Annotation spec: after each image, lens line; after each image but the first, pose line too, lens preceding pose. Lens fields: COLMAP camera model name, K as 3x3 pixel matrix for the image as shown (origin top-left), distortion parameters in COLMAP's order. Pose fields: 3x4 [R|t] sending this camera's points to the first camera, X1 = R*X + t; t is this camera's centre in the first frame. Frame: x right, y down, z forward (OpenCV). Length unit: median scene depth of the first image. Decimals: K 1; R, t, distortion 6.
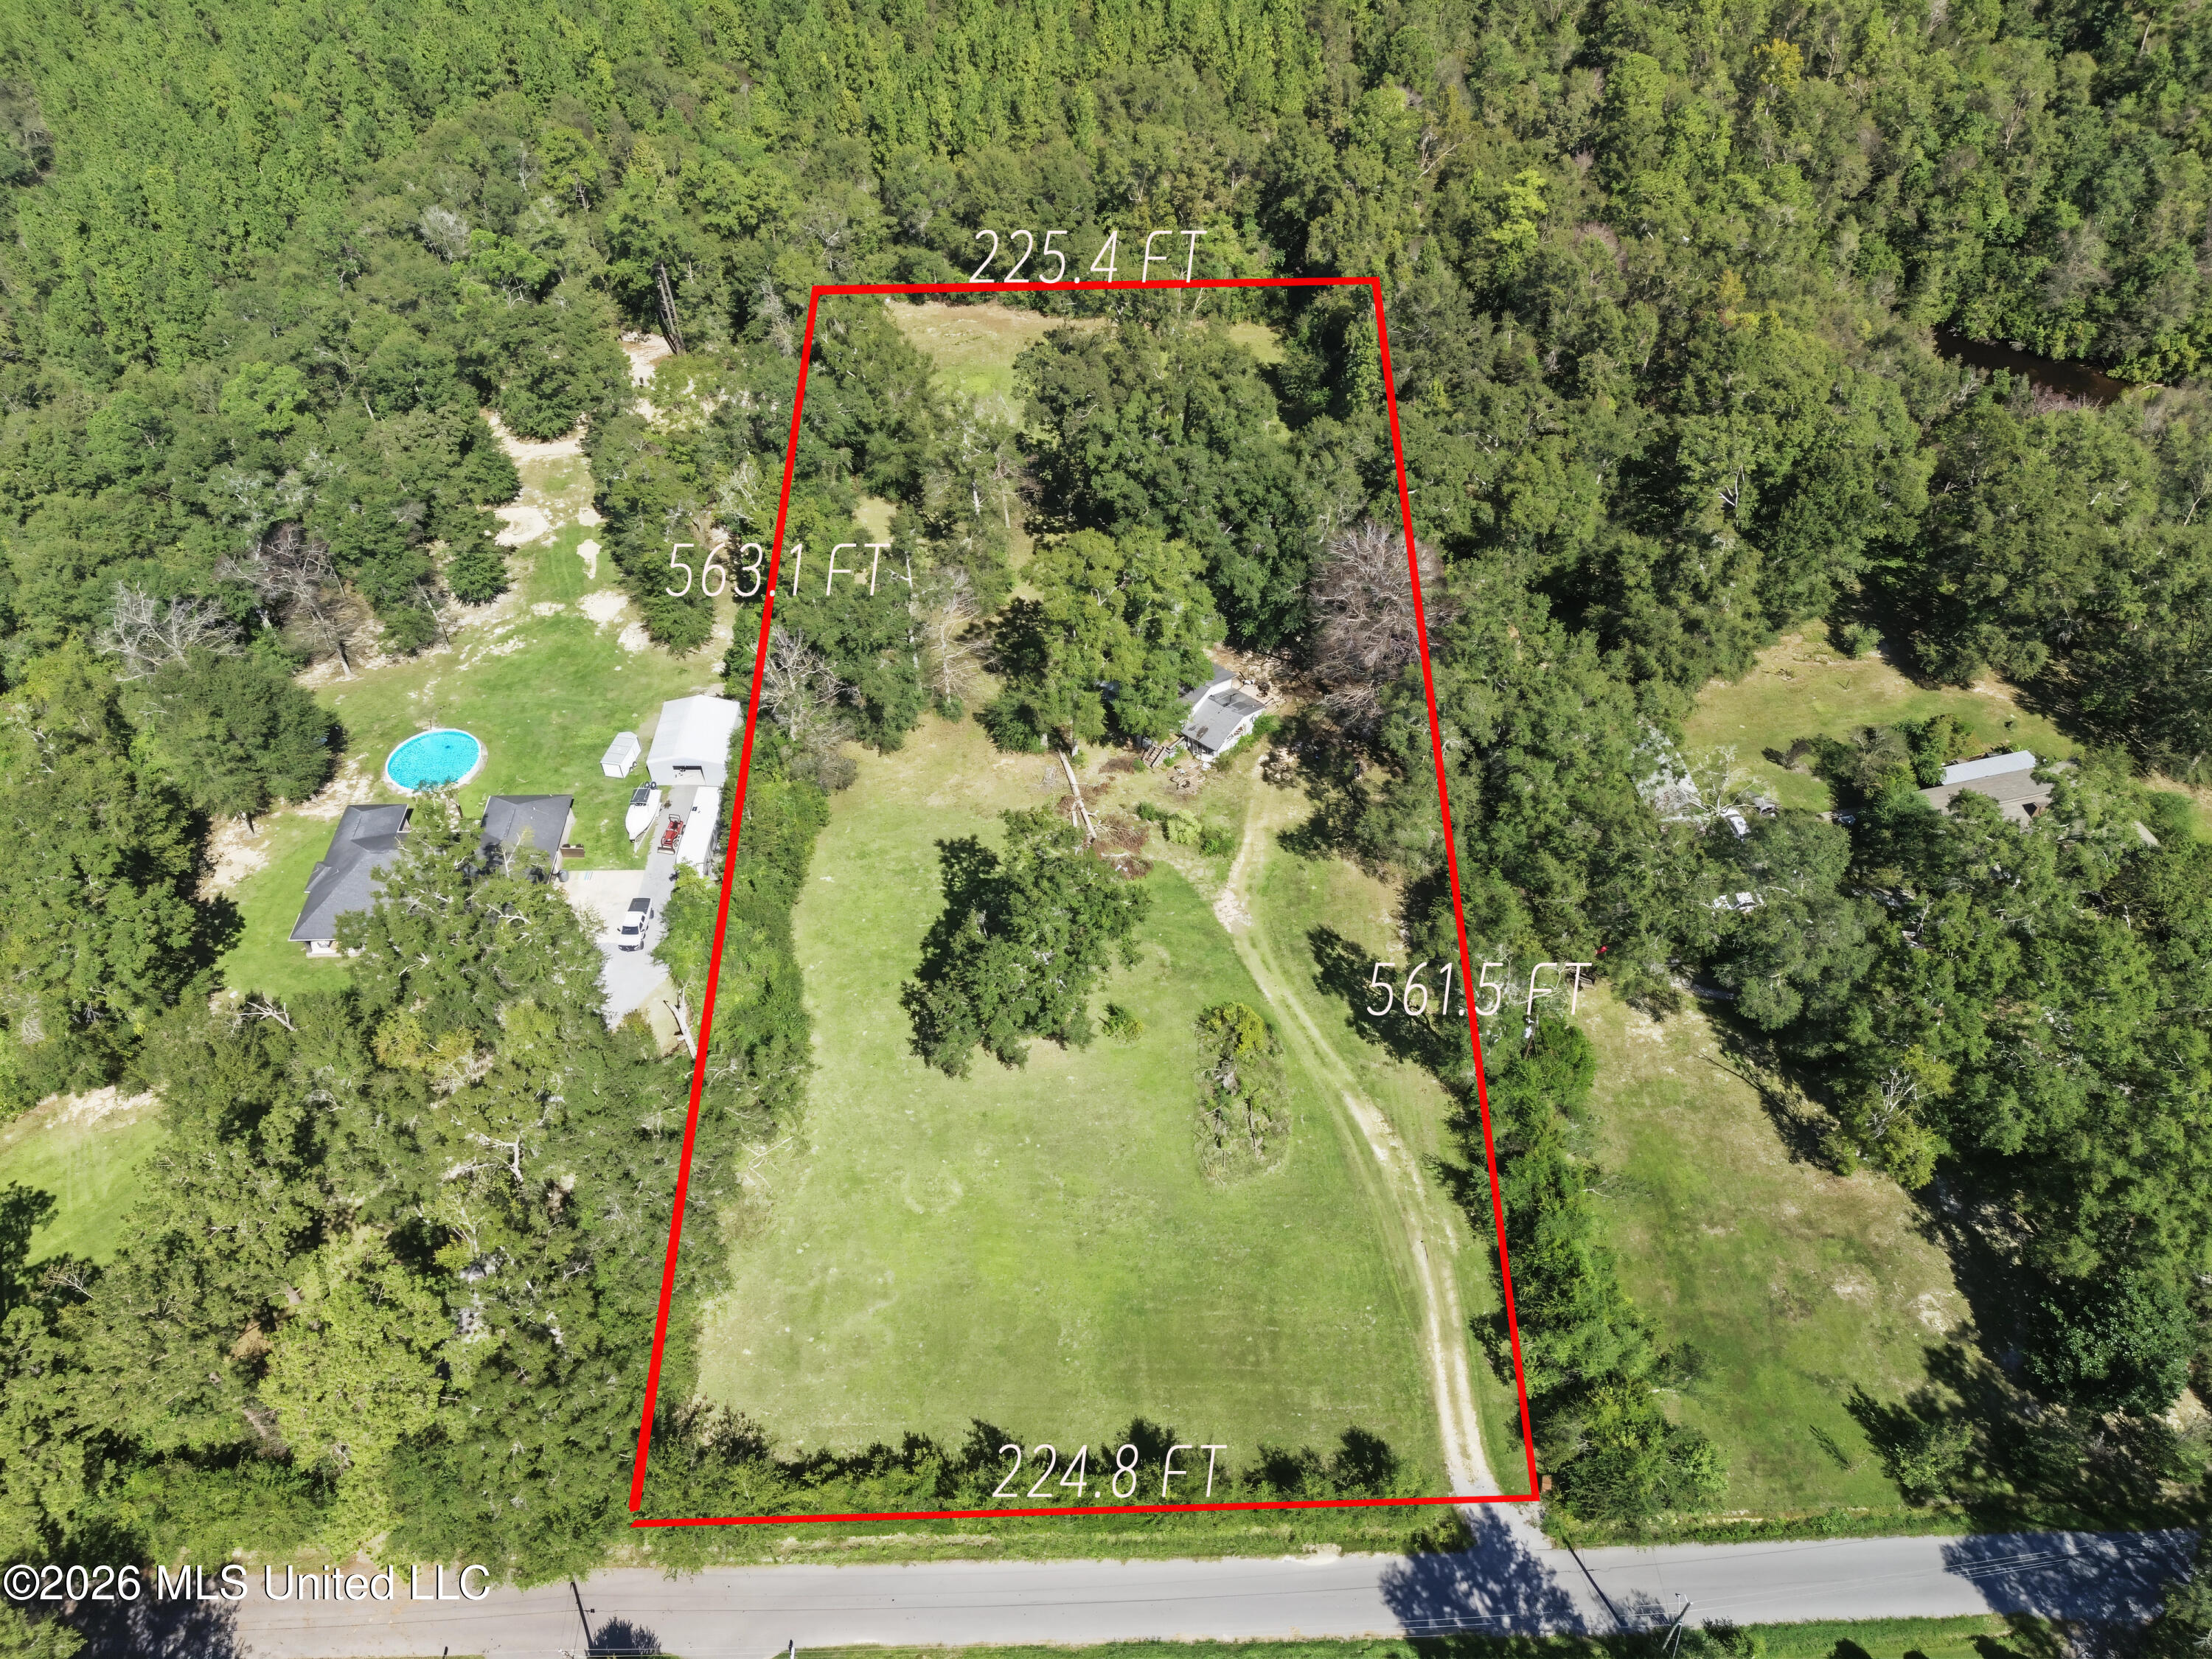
lens RADIAL K [[1604.7, 0, 1118.4], [0, 1604.7, 827.7], [0, 0, 1]] dist [0.078961, -0.082640]
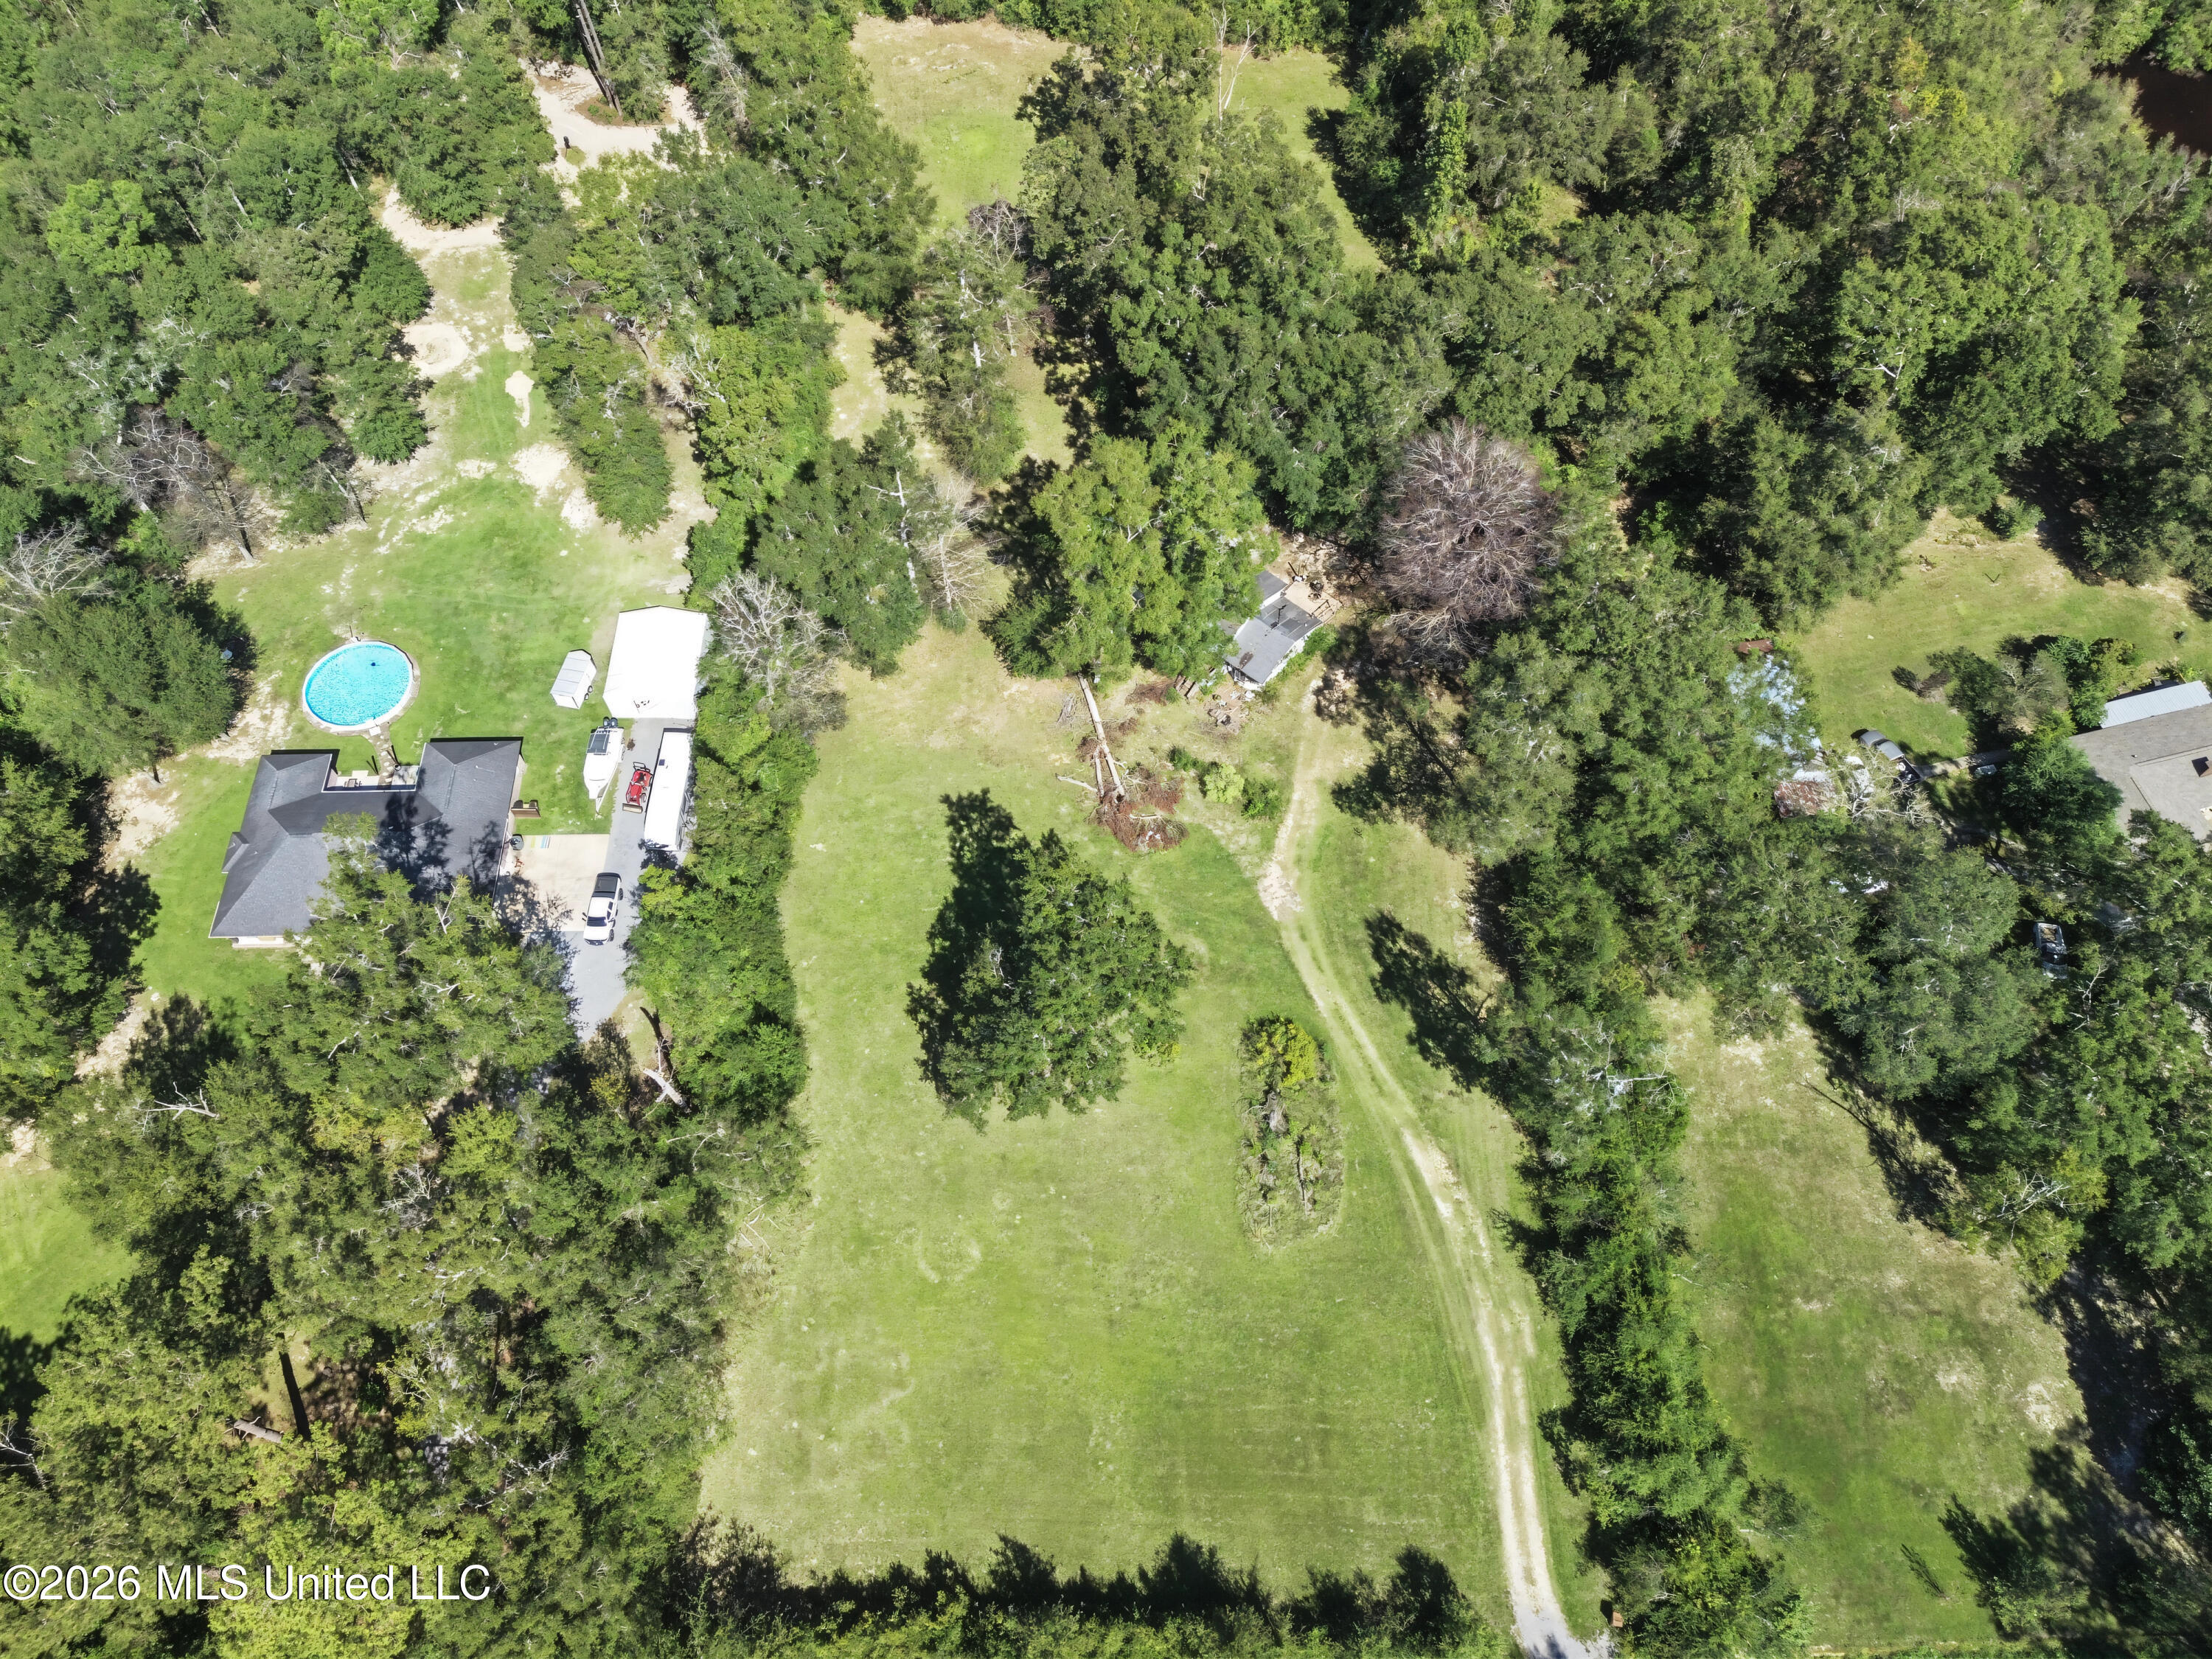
lens RADIAL K [[1604.7, 0, 1118.4], [0, 1604.7, 827.7], [0, 0, 1]] dist [0.078961, -0.082640]
pose [[0.999998, 0.001748, 0.000089, -0.016769], [-0.001717, 0.969582, 0.244760, -0.189750], [0.000341, -0.244760, 0.969584, 0.147300]]
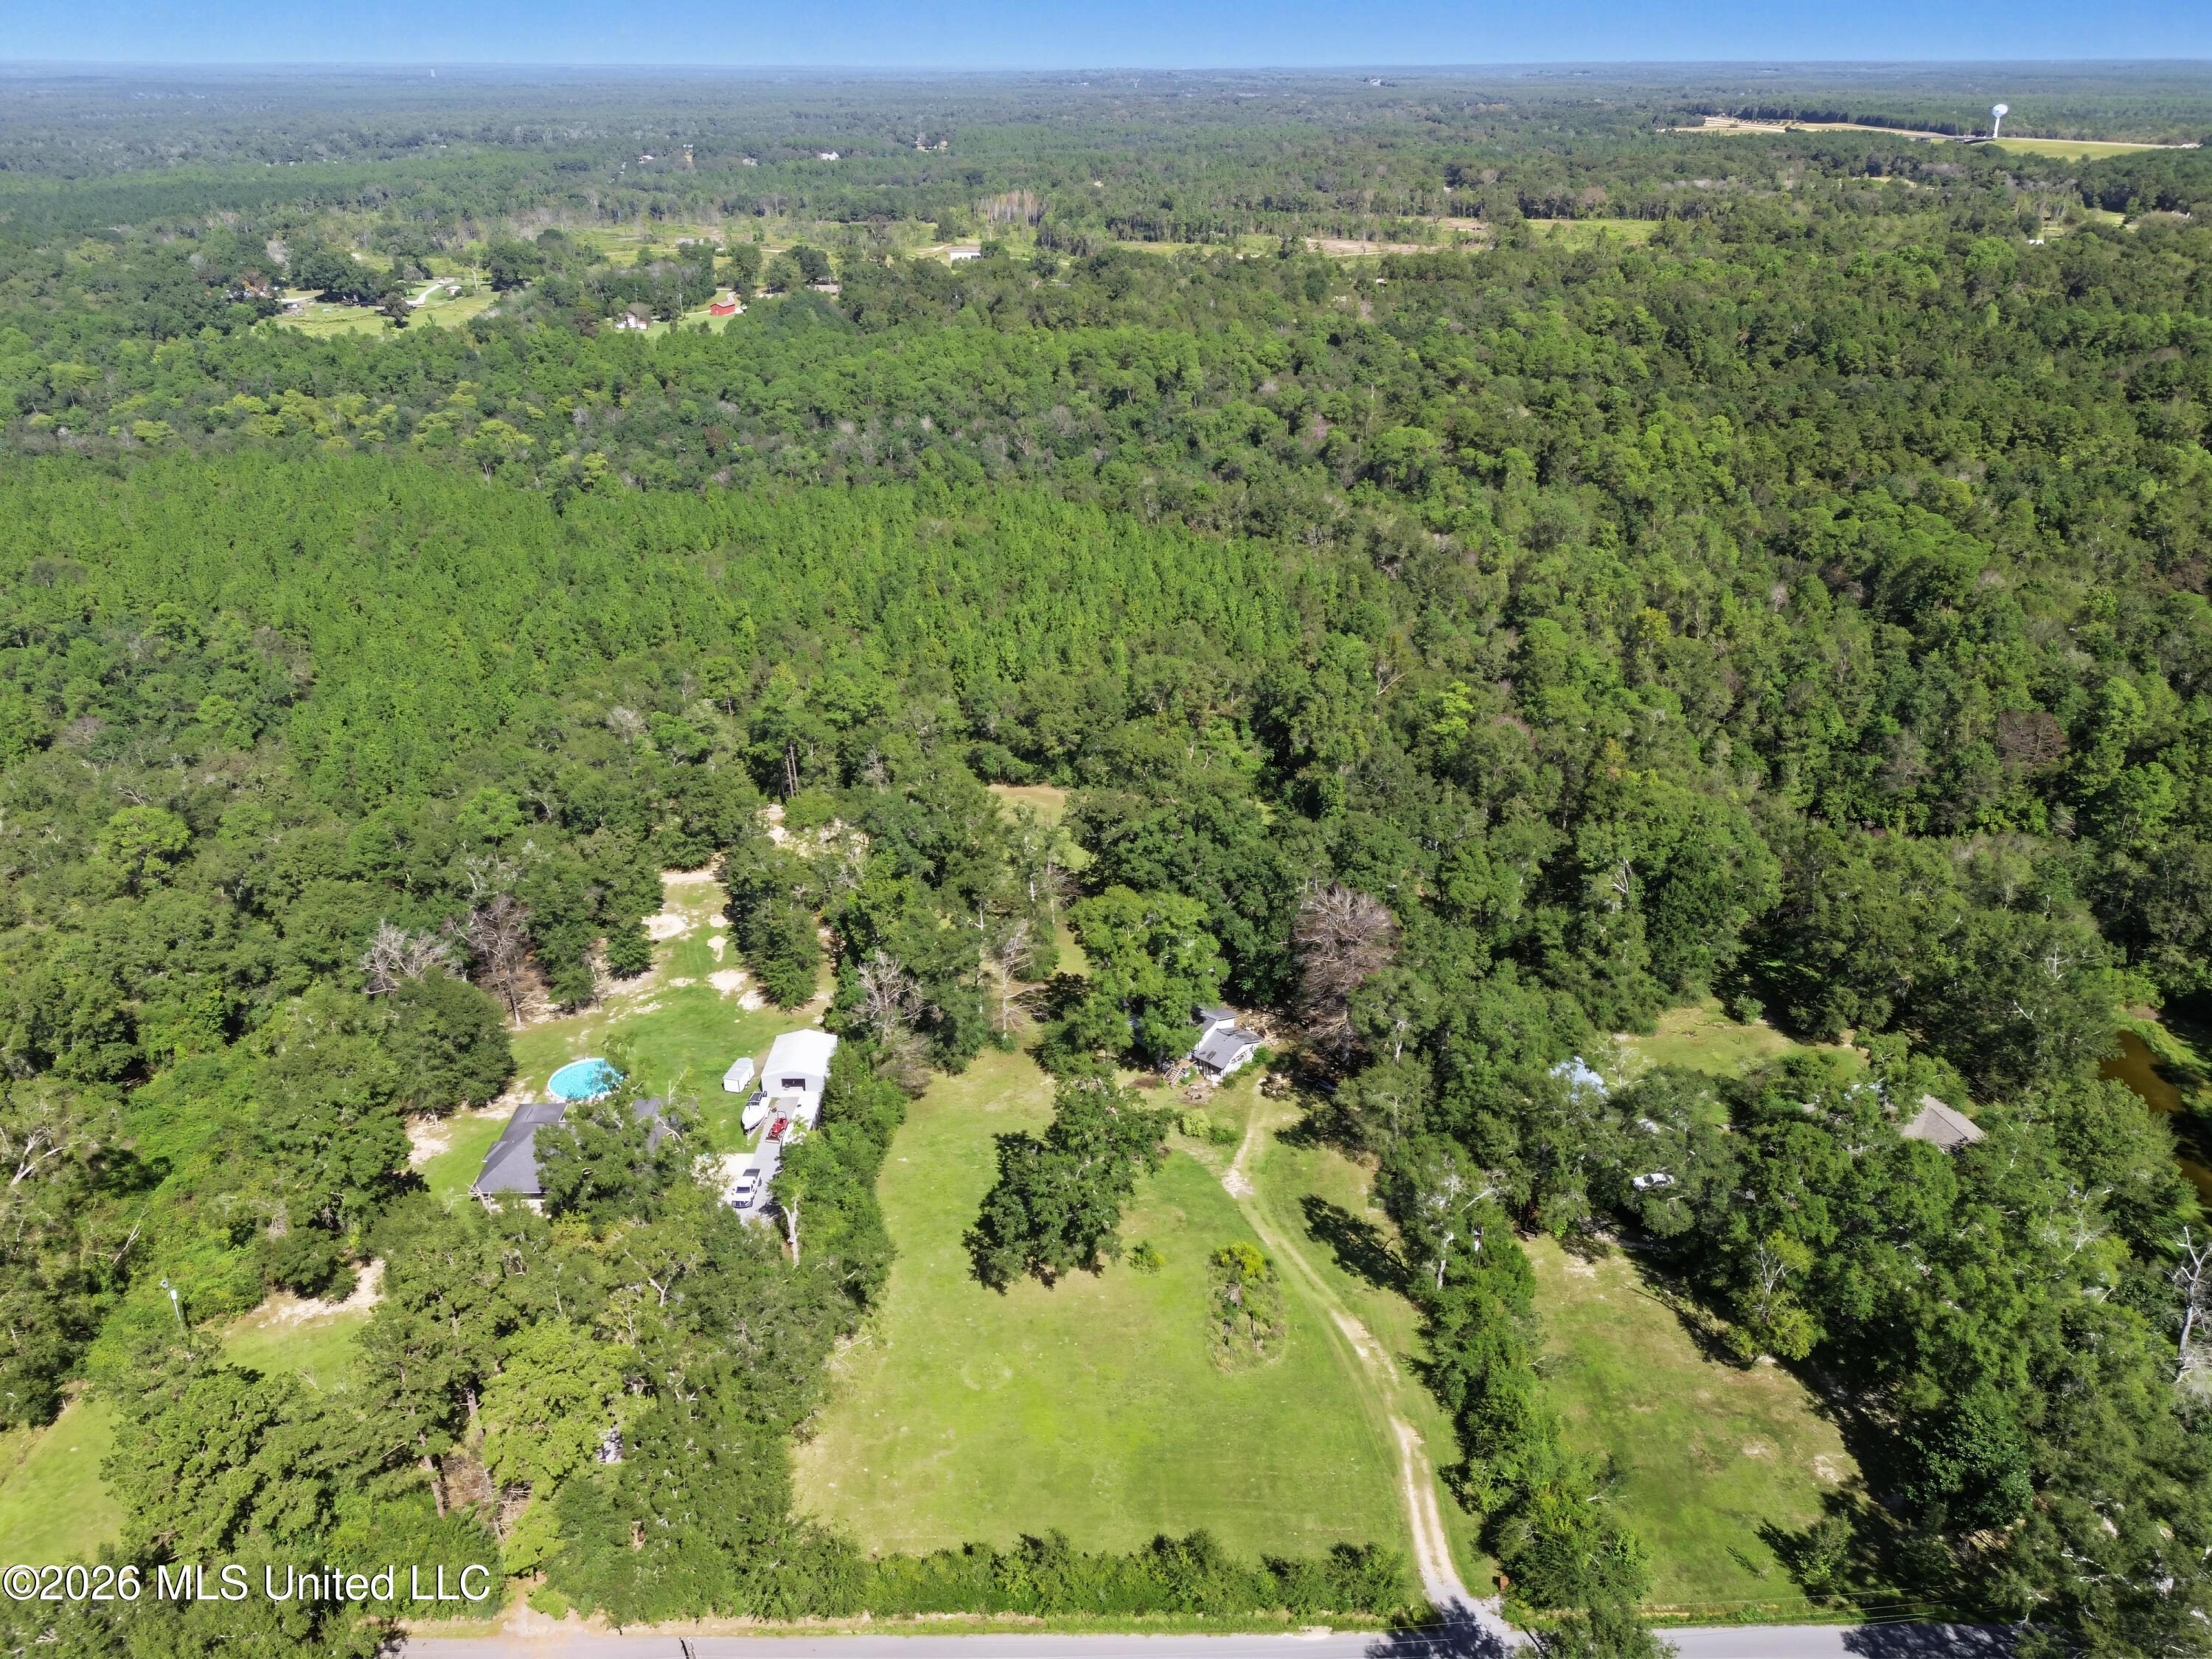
lens RADIAL K [[1604.7, 0, 1118.4], [0, 1604.7, 827.7], [0, 0, 1]] dist [0.078961, -0.082640]
pose [[0.999899, 0.006234, -0.012790, -0.004361], [-0.010449, 0.931843, -0.362710, 0.233649], [0.009657, 0.362807, 0.931814, -0.221637]]
